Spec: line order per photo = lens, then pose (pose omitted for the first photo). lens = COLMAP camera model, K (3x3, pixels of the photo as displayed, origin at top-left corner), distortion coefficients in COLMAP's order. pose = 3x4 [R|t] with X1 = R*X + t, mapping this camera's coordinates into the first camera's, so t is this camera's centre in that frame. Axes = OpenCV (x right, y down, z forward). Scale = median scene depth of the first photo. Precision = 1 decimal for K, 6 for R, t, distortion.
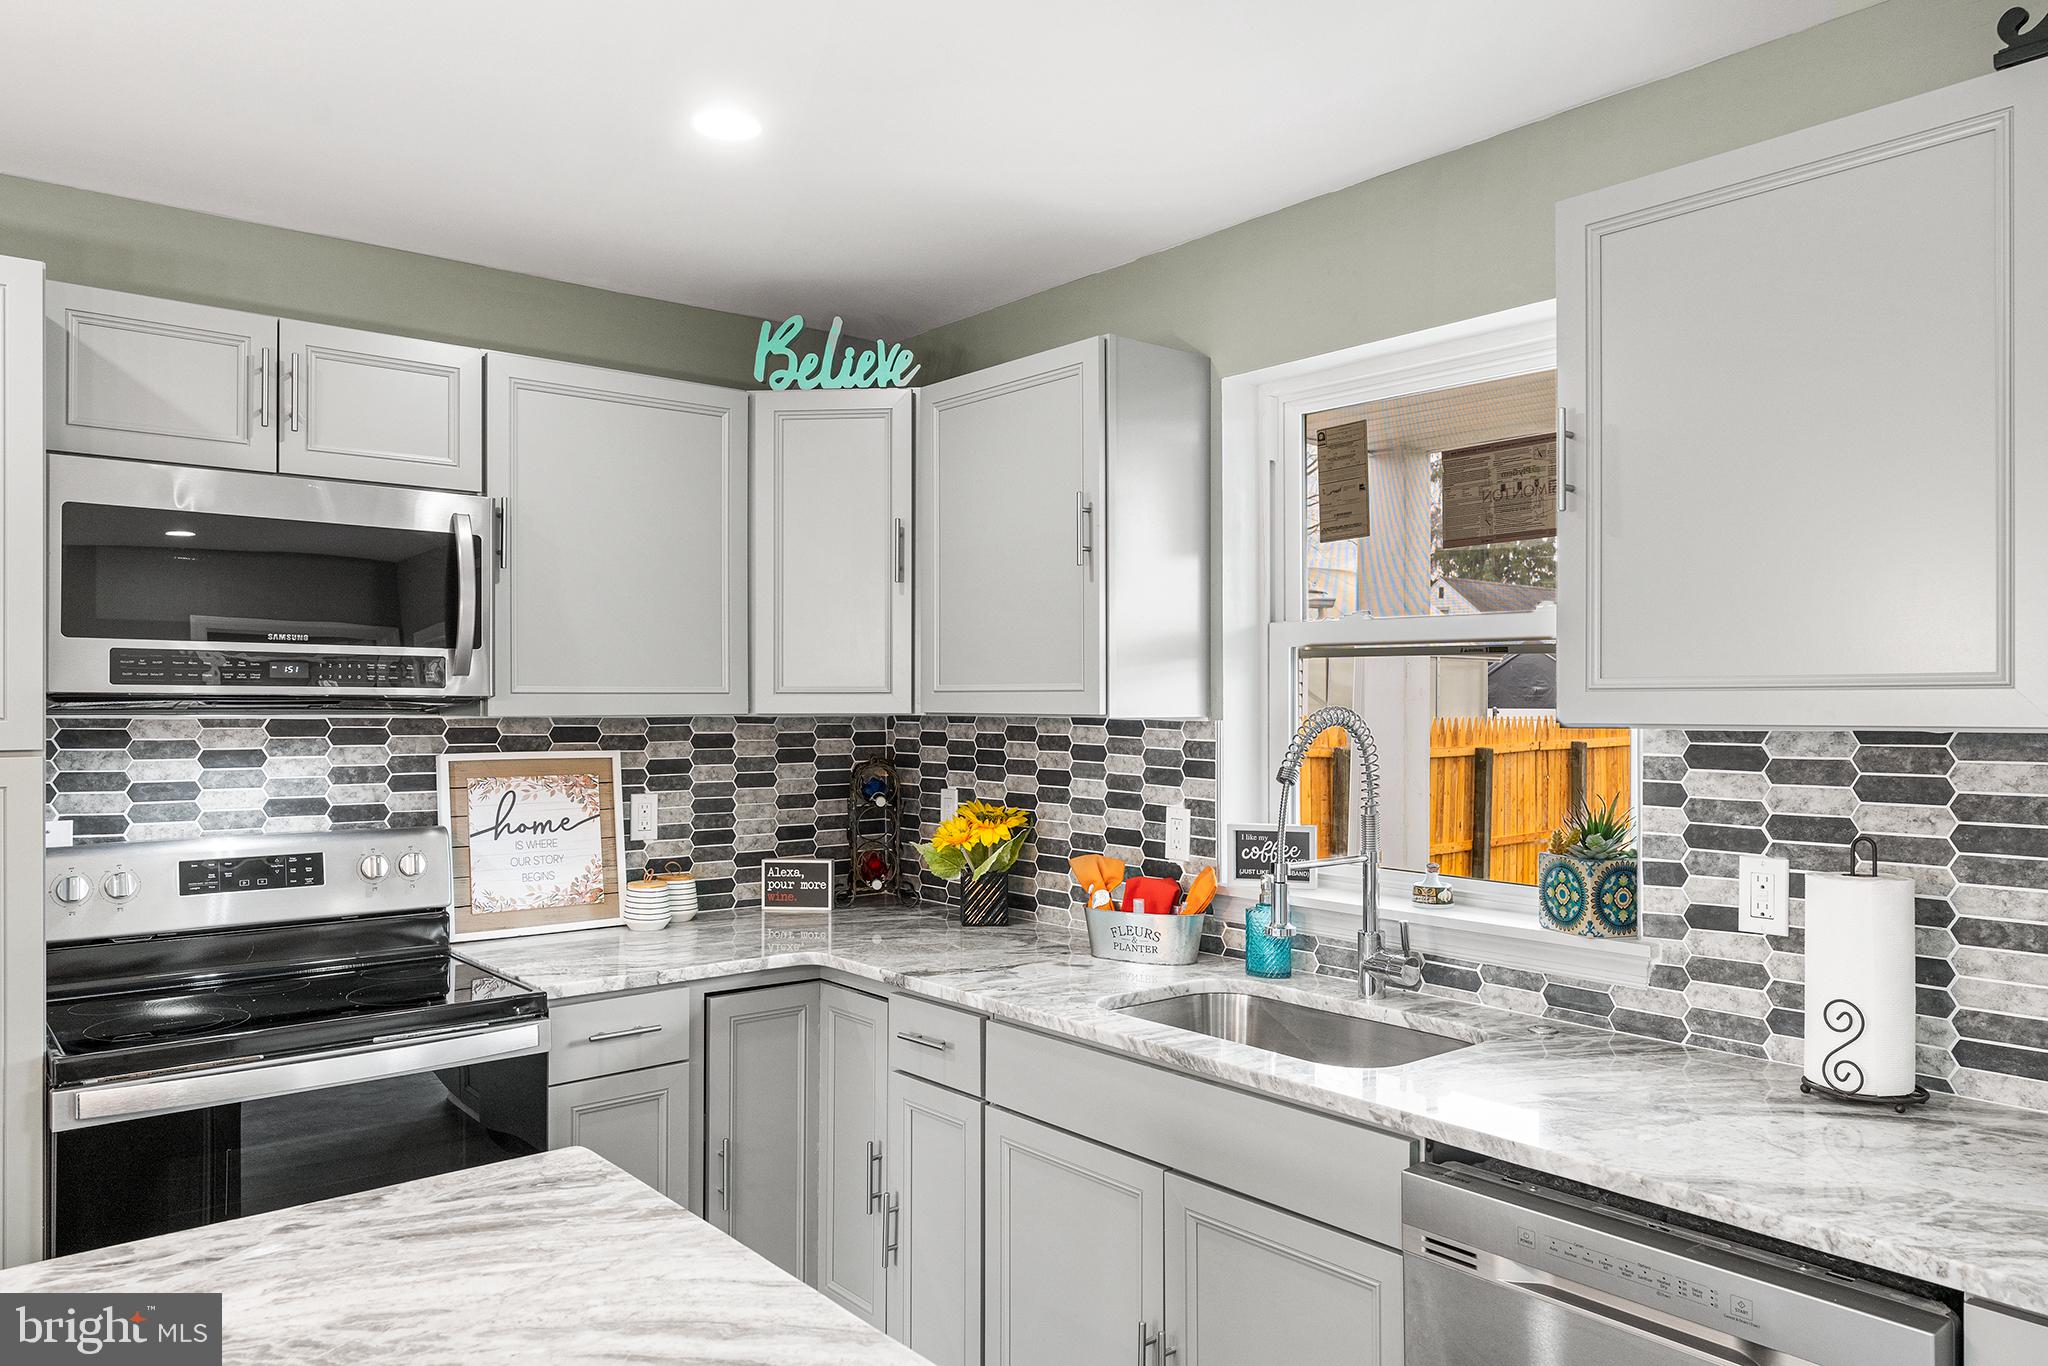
lens RADIAL K [[1418.1, 0, 1027.3], [0, 1418.1, 696.4], [0, 0, 1]] dist [0.003553, -0.005530]
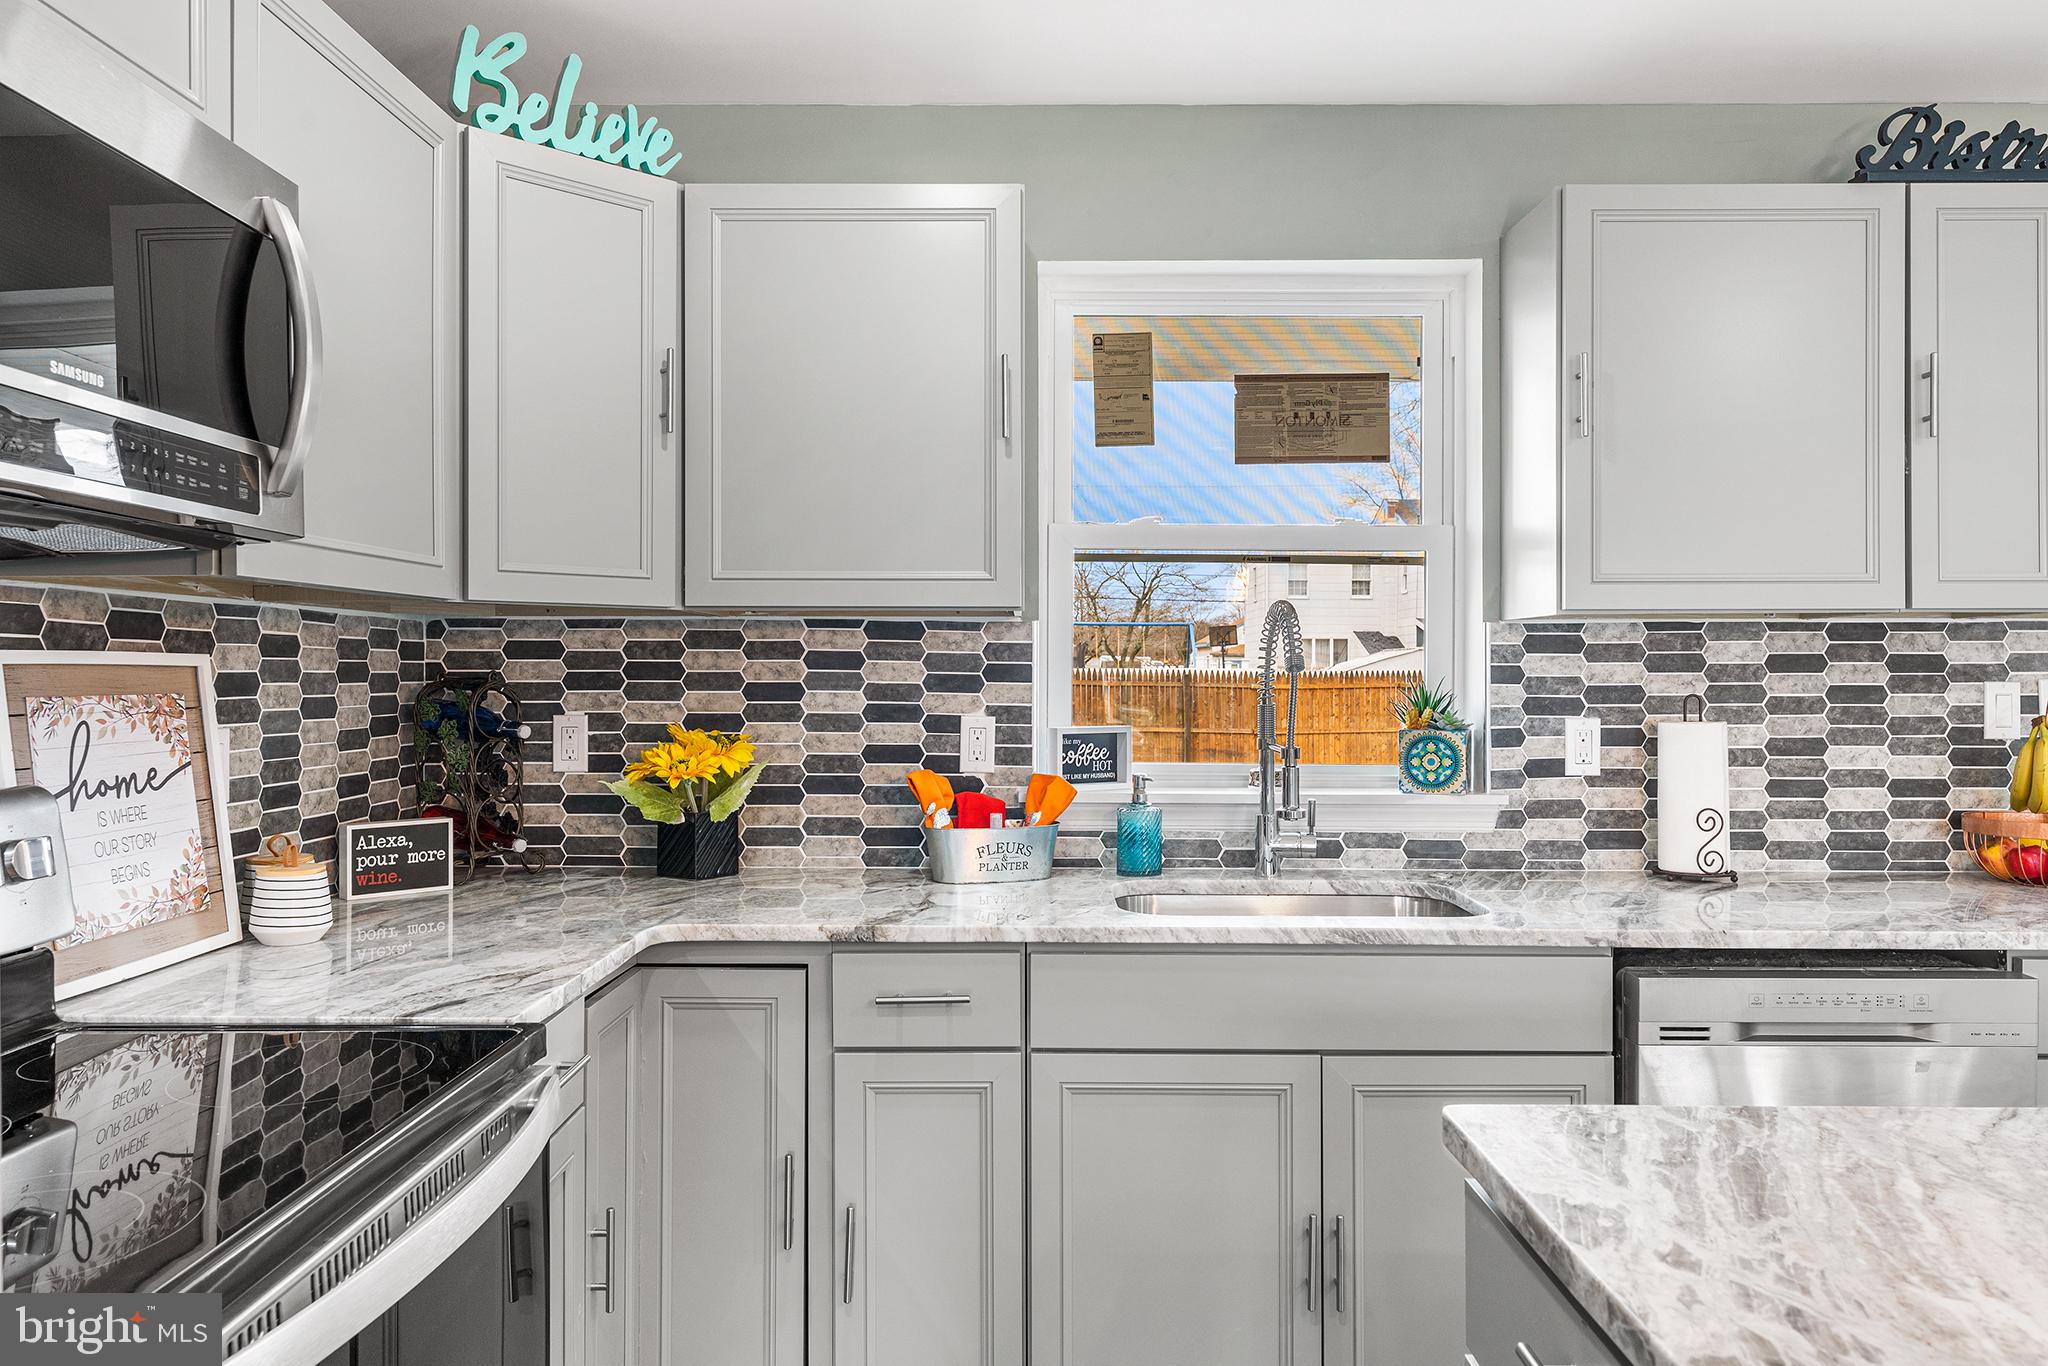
lens RADIAL K [[1418.1, 0, 1026.9], [0, 1418.1, 669.3], [0, 0, 1]] dist [0.003553, -0.005530]
pose [[0.636171, 0.001180, 0.771547, -0.607285], [-0.002367, 0.999997, 0.000422, 0.049705], [-0.771545, -0.002094, 0.636172, 0.404458]]
